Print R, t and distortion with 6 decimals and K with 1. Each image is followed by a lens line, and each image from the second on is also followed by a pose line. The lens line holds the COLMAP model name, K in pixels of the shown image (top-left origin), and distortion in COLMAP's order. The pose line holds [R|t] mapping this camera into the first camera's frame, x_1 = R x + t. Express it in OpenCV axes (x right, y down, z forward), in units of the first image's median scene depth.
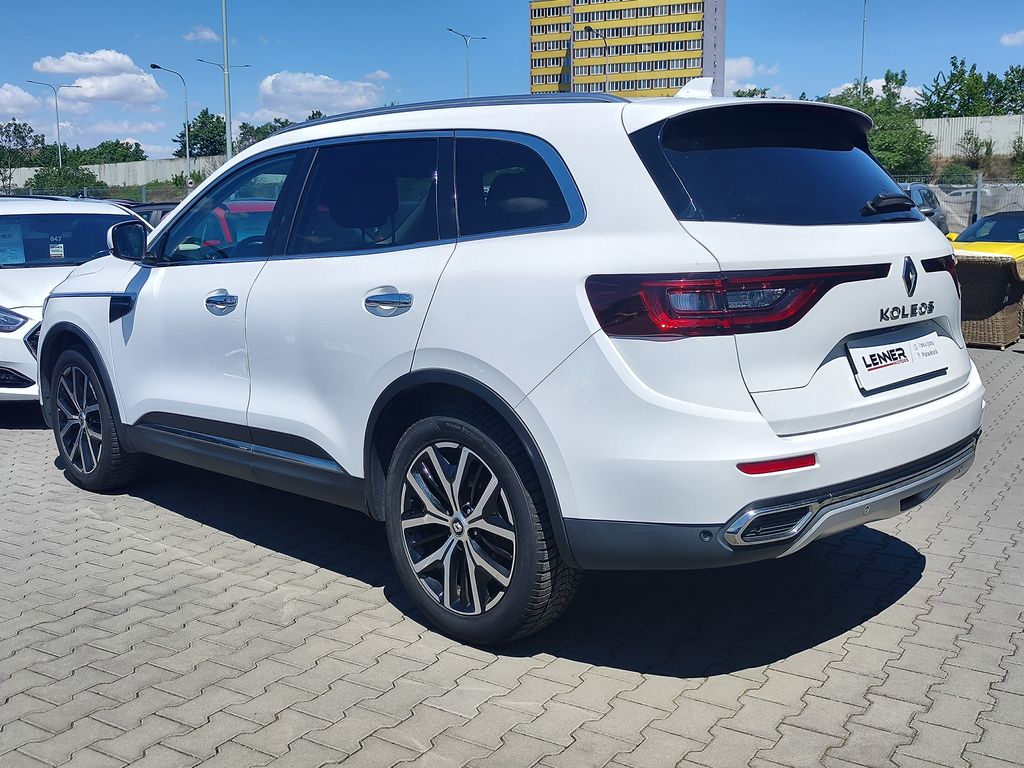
lens RADIAL K [[1041.8, 0, 558.8], [0, 1041.8, 381.2], [0, 0, 1]] dist [0.012204, 0.002833]
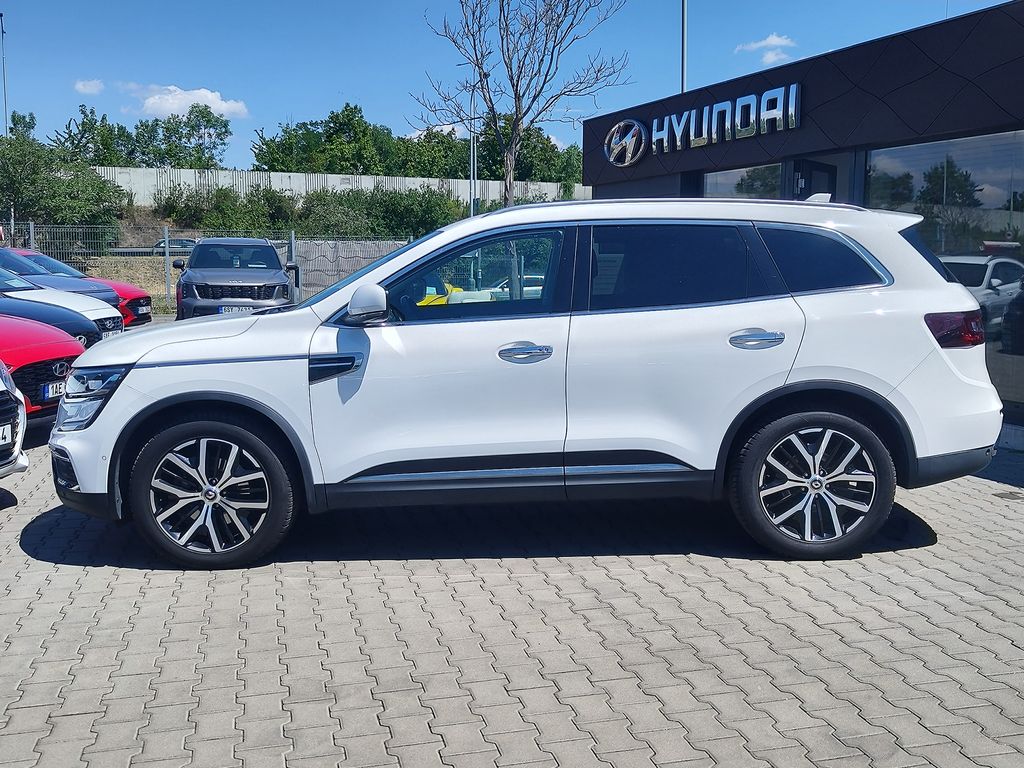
lens RADIAL K [[1041.8, 0, 558.8], [0, 1041.8, 381.2], [0, 0, 1]] dist [0.012204, 0.002833]
pose [[0.705755, -0.075009, 0.704474, -1.349012], [0.107352, 0.994220, -0.001687, -0.044357], [-0.700275, 0.076817, 0.709728, 0.167651]]
